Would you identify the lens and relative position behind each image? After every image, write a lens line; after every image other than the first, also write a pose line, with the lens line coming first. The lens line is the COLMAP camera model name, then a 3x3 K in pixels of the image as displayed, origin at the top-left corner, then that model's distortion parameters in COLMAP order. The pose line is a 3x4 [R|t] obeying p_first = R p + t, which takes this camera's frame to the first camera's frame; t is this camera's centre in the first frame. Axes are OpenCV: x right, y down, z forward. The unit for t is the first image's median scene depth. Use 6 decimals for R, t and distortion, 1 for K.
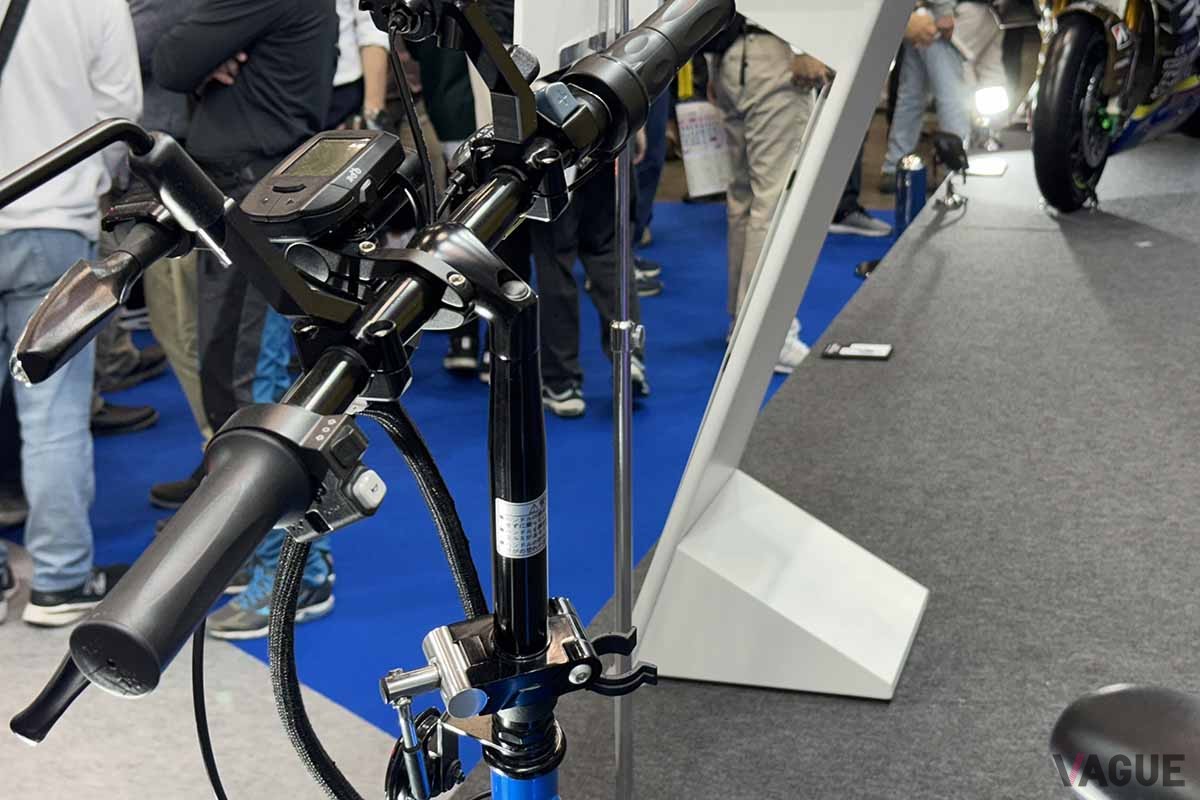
lens RADIAL K [[1988.6, 0, 600.0], [0, 1988.6, 400.0], [0, 0, 1]] dist [0.047335, 0.076177]
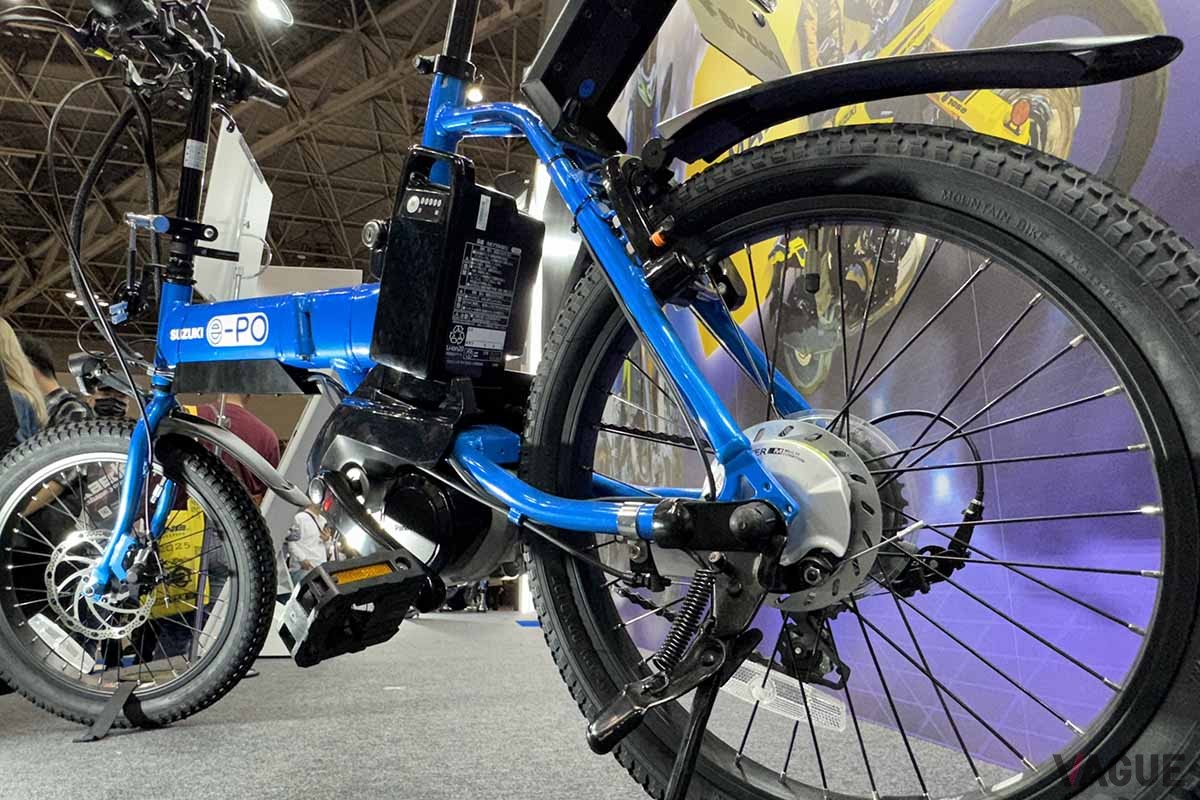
lens RADIAL K [[786.2, 0, 581.8], [0, 786.2, 398.9], [0, 0, 1]] dist [-0.004547, 0.001079]
pose [[0.908853, 0.111436, 0.401955, 0.008140], [0.104076, 0.872590, -0.477236, 0.159853], [-0.403923, 0.475571, 0.781459, 0.016026]]
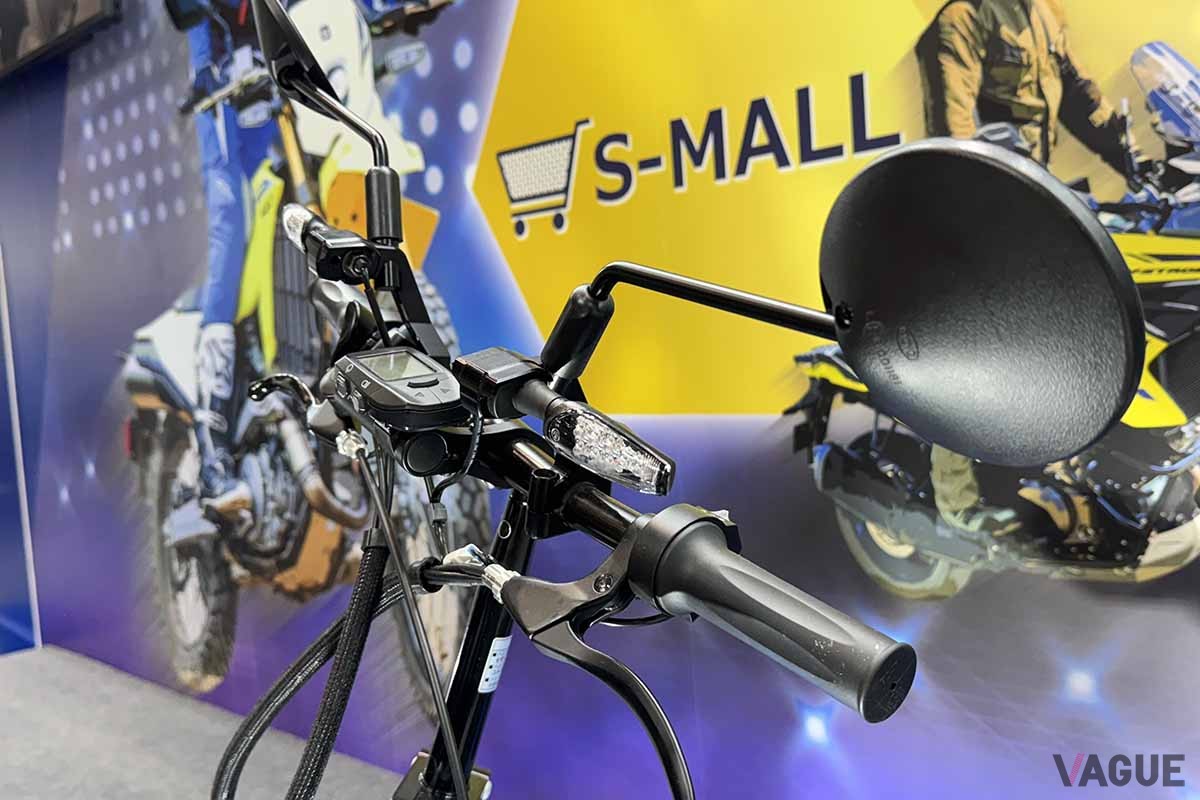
lens RADIAL K [[1157.0, 0, 600.0], [0, 1157.0, 400.0], [0, 0, 1]] dist [0.176765, -0.426507]
pose [[0.468720, -0.083752, 0.879368, -0.107766], [0.308403, 0.948368, -0.074061, -0.003074], [-0.827761, 0.305914, 0.470349, 0.095892]]
